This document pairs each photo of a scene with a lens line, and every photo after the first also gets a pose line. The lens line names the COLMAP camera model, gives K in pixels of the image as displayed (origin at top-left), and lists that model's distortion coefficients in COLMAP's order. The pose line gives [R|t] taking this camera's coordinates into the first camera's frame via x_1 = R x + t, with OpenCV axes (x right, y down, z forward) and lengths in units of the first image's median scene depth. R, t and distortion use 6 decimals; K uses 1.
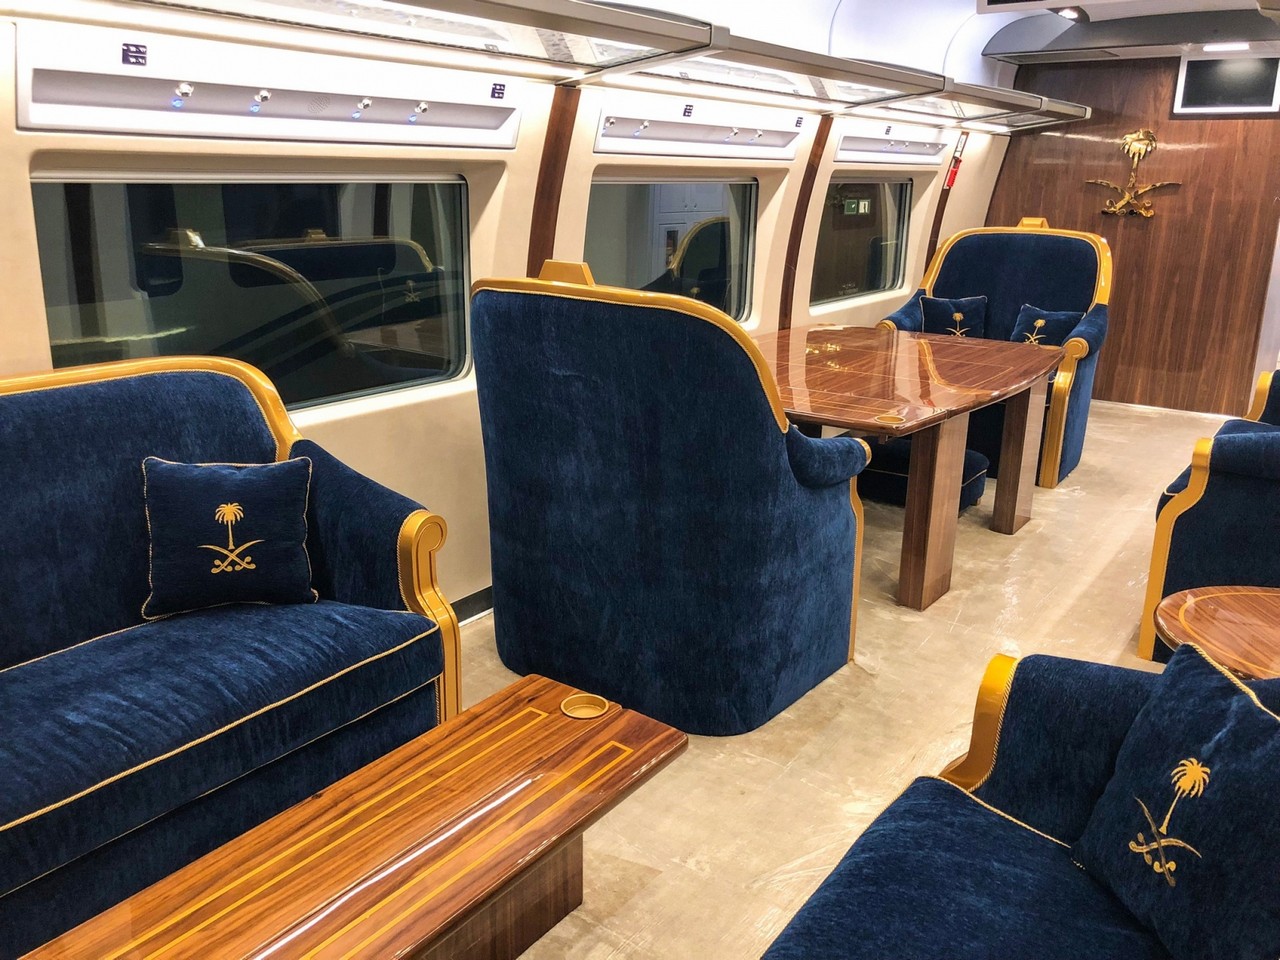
lens RADIAL K [[1062.6, 0, 640.0], [0, 1062.6, 480.0], [0, 0, 1]] dist [0.009192, 0.007716]
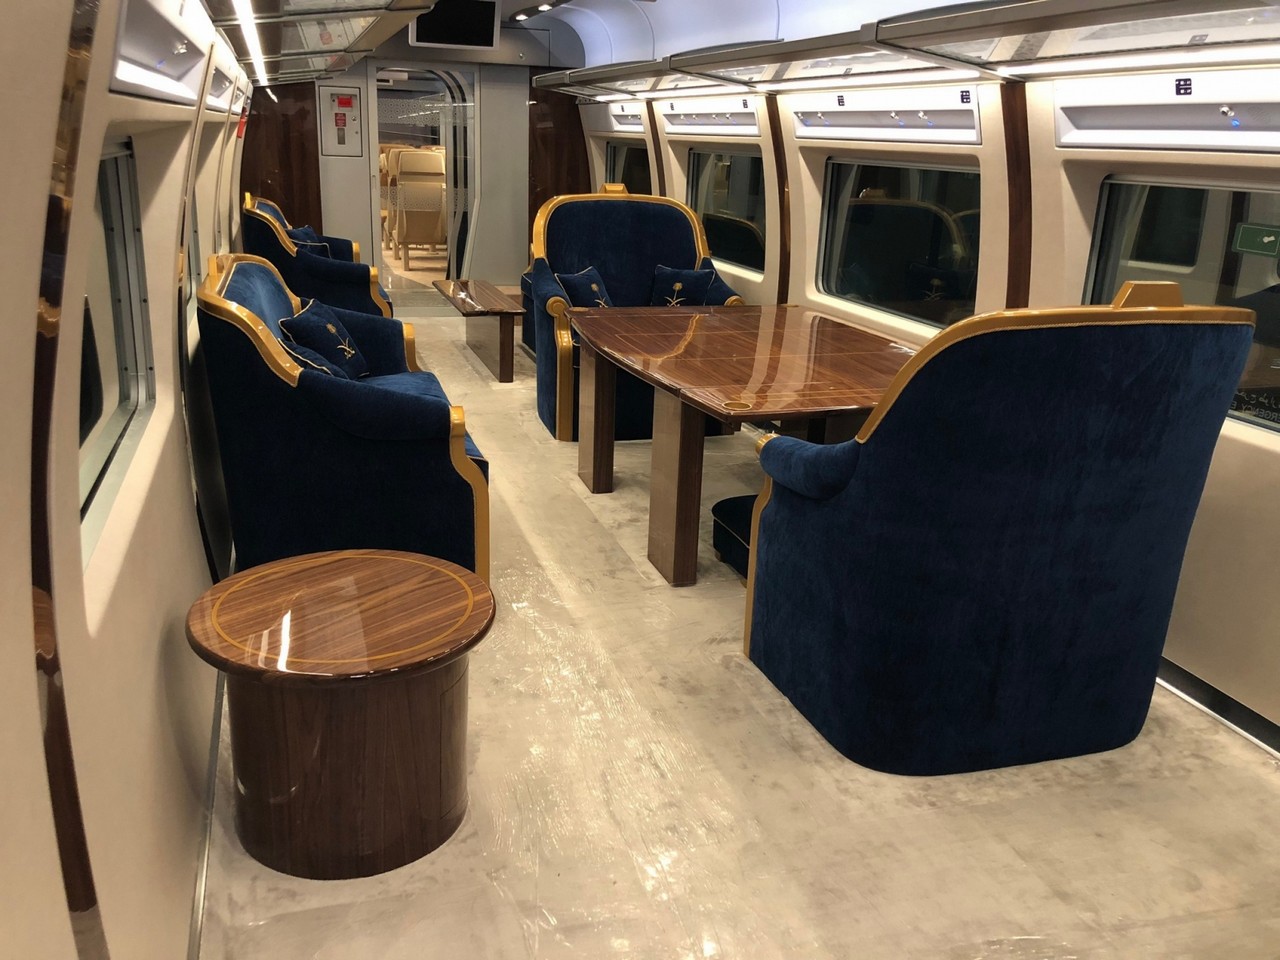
lens RADIAL K [[1062.6, 0, 640.0], [0, 1062.6, 480.0], [0, 0, 1]] dist [0.009192, 0.007716]
pose [[-0.615559, 0.191828, -0.764388, 1.625824], [-0.282148, 0.851992, 0.441025, -0.611487], [0.735853, 0.487147, -0.470327, 2.193363]]
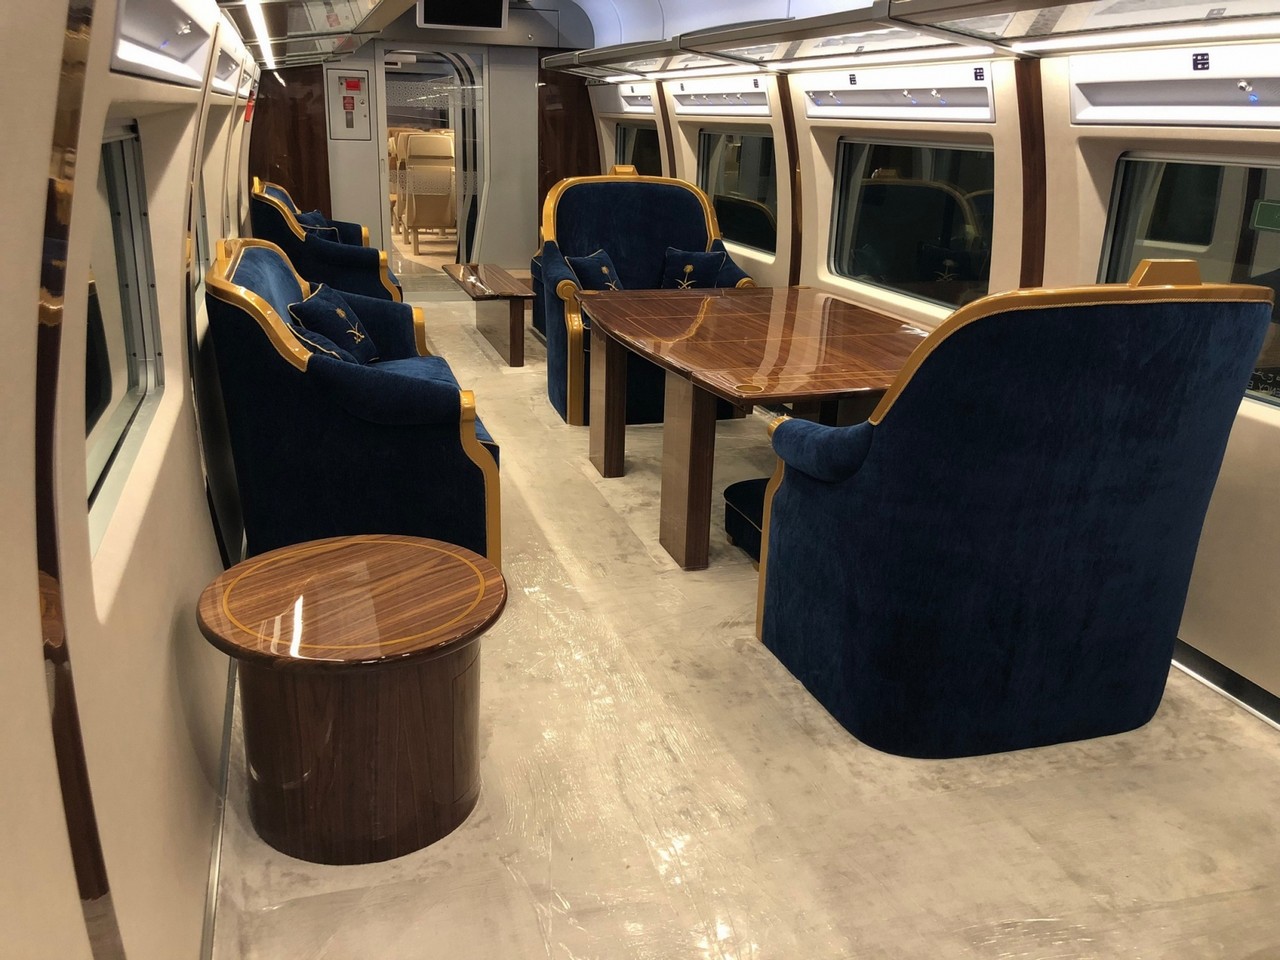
lens RADIAL K [[1062.6, 0, 640.0], [0, 1062.6, 480.0], [0, 0, 1]] dist [0.009192, 0.007716]
pose [[-0.622915, 0.206555, -0.754528, 1.622661], [-0.272940, 0.846518, 0.457068, -0.609766], [0.733131, 0.490655, -0.470932, 2.191665]]
